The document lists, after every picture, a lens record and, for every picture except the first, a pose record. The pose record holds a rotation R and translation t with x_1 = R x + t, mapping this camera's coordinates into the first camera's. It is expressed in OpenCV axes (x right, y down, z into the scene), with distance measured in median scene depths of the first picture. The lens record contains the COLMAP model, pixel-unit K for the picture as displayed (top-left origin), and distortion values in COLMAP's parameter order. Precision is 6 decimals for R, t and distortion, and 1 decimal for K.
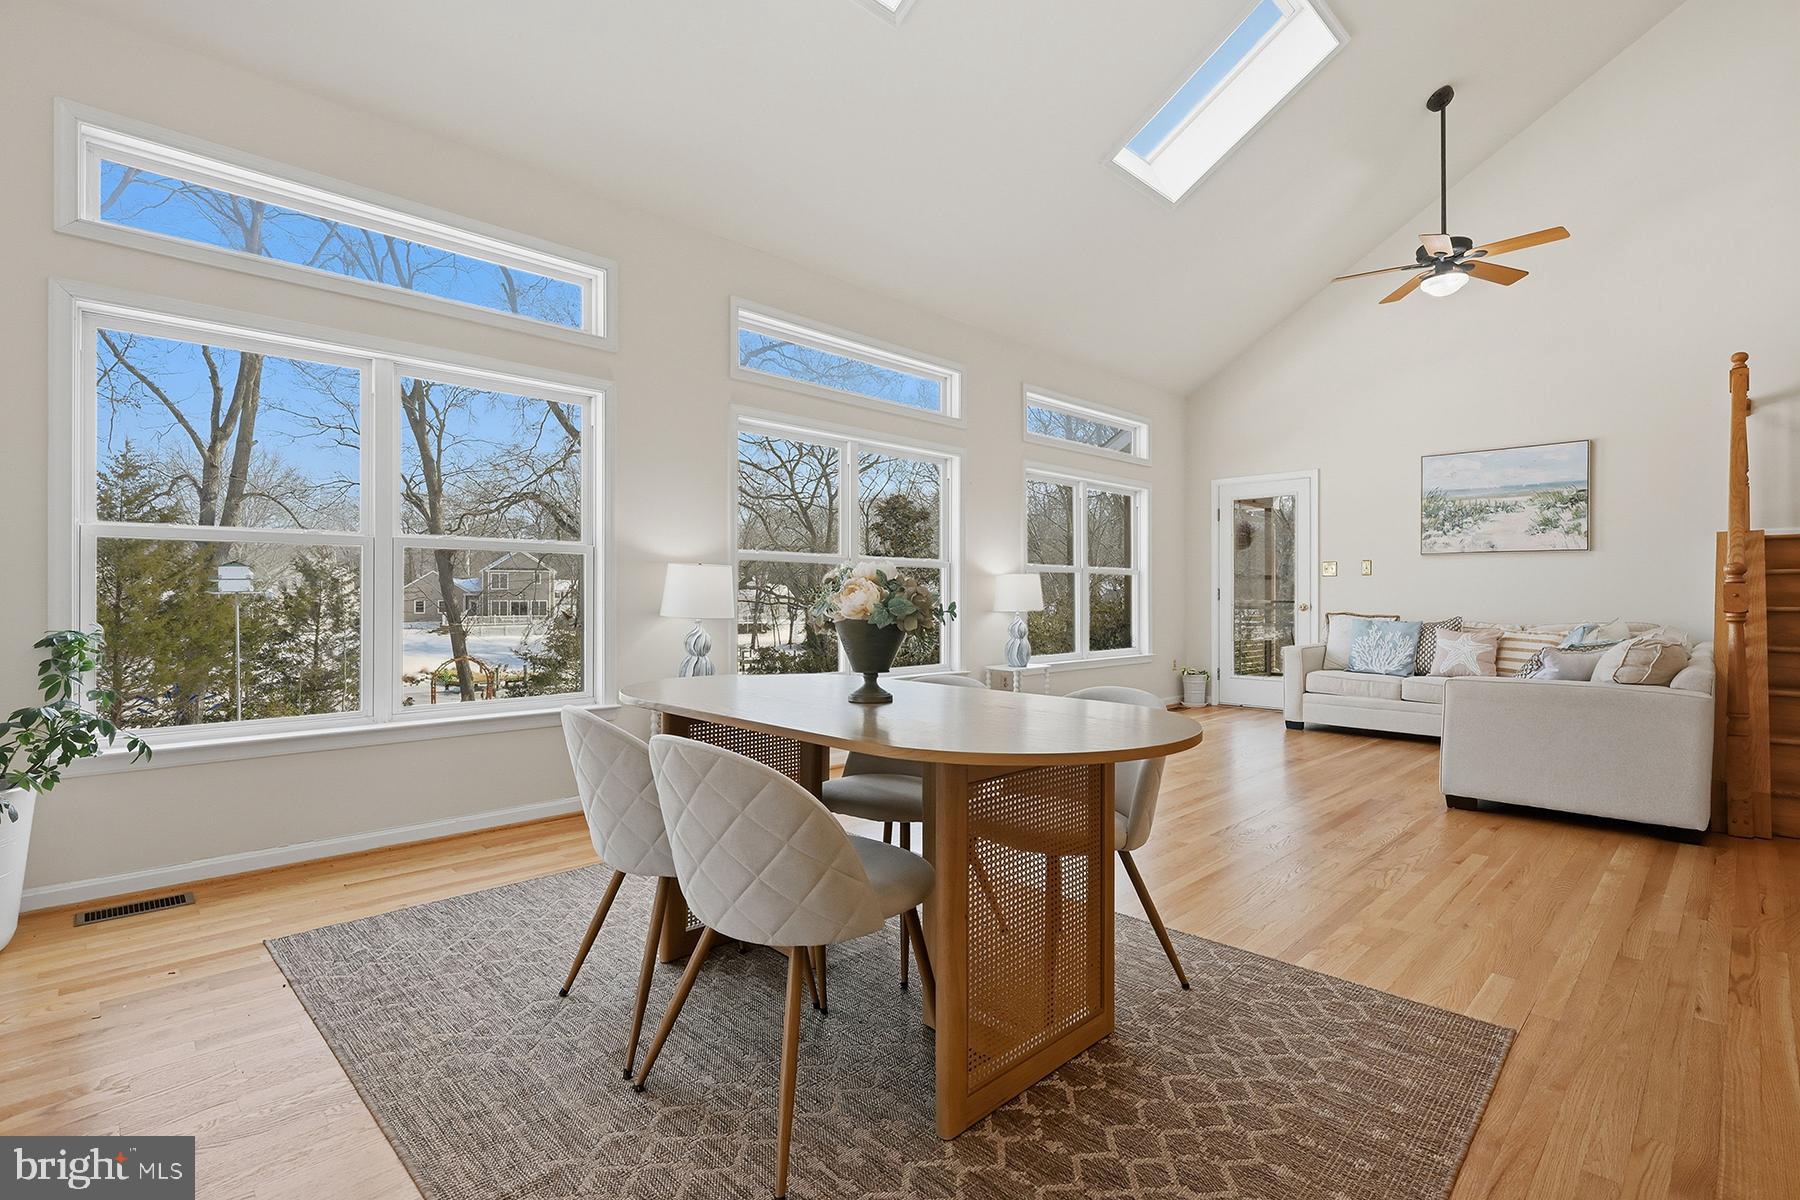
lens RADIAL K [[843.5, 0, 900.0], [0, 843.5, 600.0], [0, 0, 1]] dist [0.000109, -0.000163]
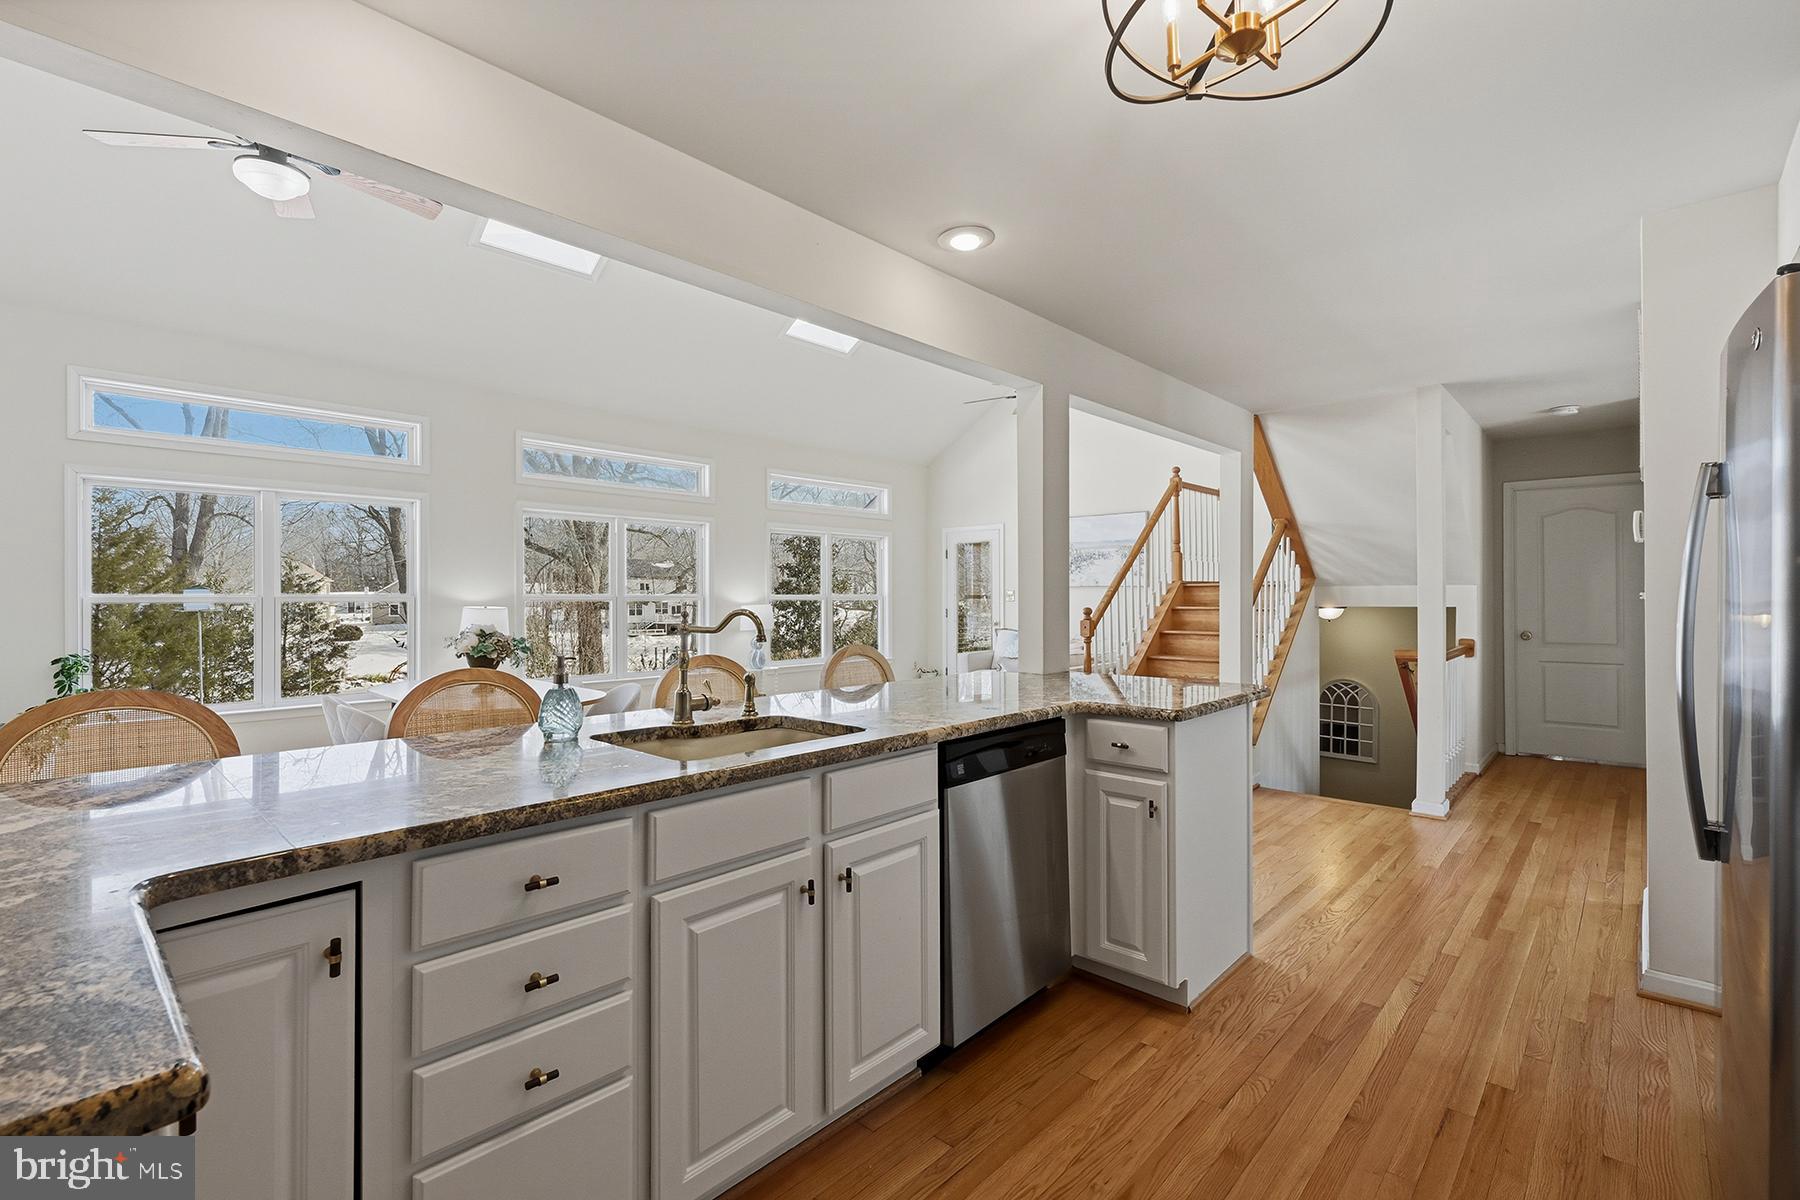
lens RADIAL K [[797.8, 0, 900.0], [0, 797.8, 600.0], [0, 0, 1]] dist [-0.001896, -0.000061]
pose [[0.999056, -0.003426, 0.043309, 0.305609], [0.003424, 0.999994, 0.000119, -0.034638], [-0.043309, 0.000029, 0.999062, -0.338875]]
